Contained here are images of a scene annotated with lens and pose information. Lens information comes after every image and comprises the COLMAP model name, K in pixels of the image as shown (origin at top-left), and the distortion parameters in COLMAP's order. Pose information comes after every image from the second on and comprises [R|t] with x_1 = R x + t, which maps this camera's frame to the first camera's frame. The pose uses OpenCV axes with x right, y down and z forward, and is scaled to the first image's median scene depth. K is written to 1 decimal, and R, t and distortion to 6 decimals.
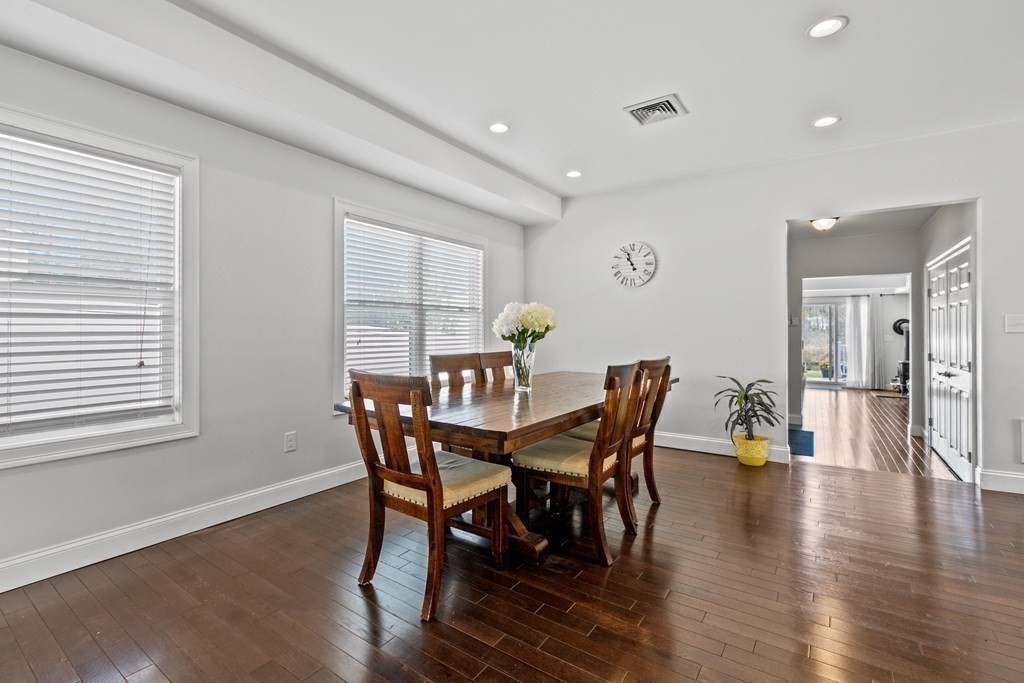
lens RADIAL K [[464.5, 0, 506.0], [0, 464.5, 330.1], [0, 0, 1]] dist [0.001926, 0.000333]
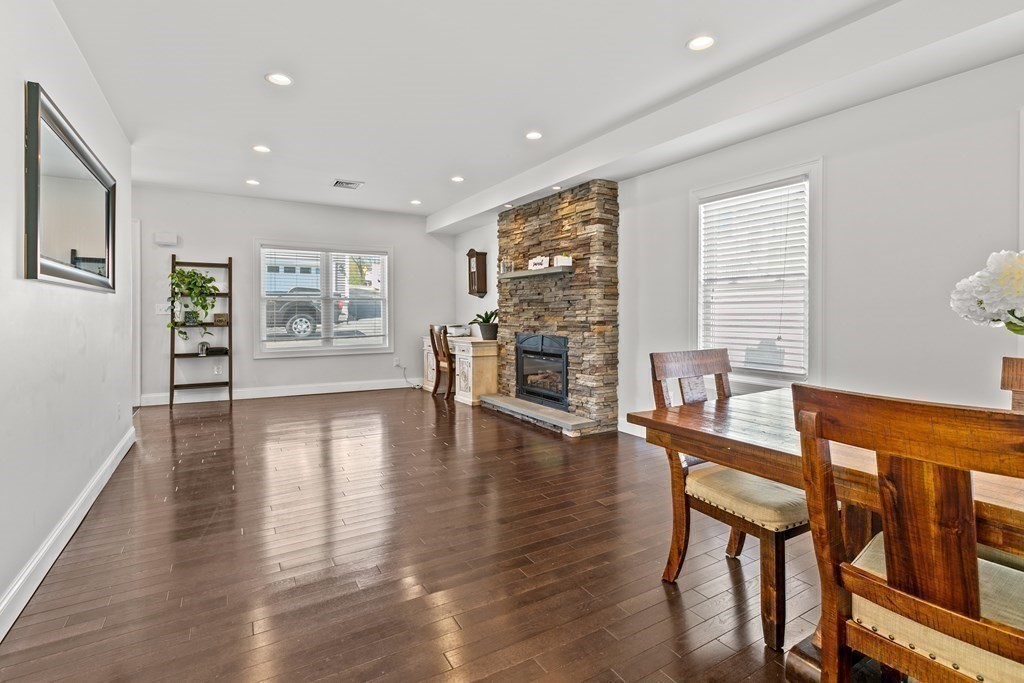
lens RADIAL K [[479.5, 0, 511.9], [0, 479.5, 315.0], [0, 0, 1]] dist [0.003035, 0.000443]
pose [[-0.399951, 0.003159, -0.916531, 0.352838], [-0.001872, 0.999989, 0.004263, 0.002477], [0.916535, 0.003421, -0.399940, 0.398067]]
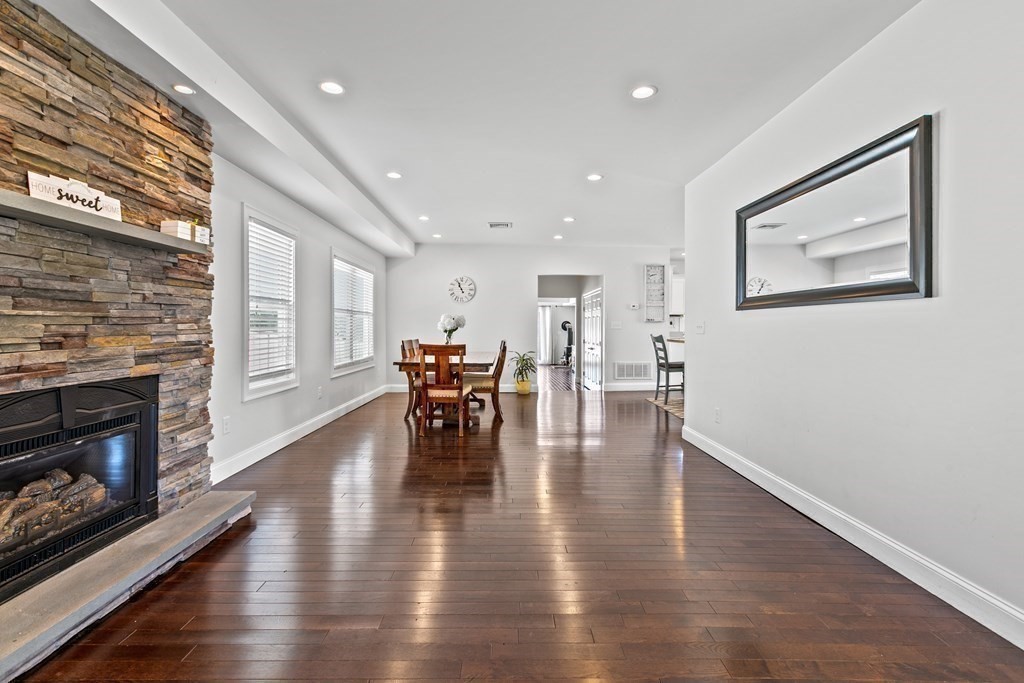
lens RADIAL K [[464.5, 0, 507.2], [0, 464.5, 327.7], [0, 0, 1]] dist [0.001926, 0.000333]
pose [[0.818338, 0.002876, 0.574730, -0.529724], [-0.003362, 0.999994, -0.000217, 0.001048], [-0.574728, -0.001755, 0.818343, -0.465686]]
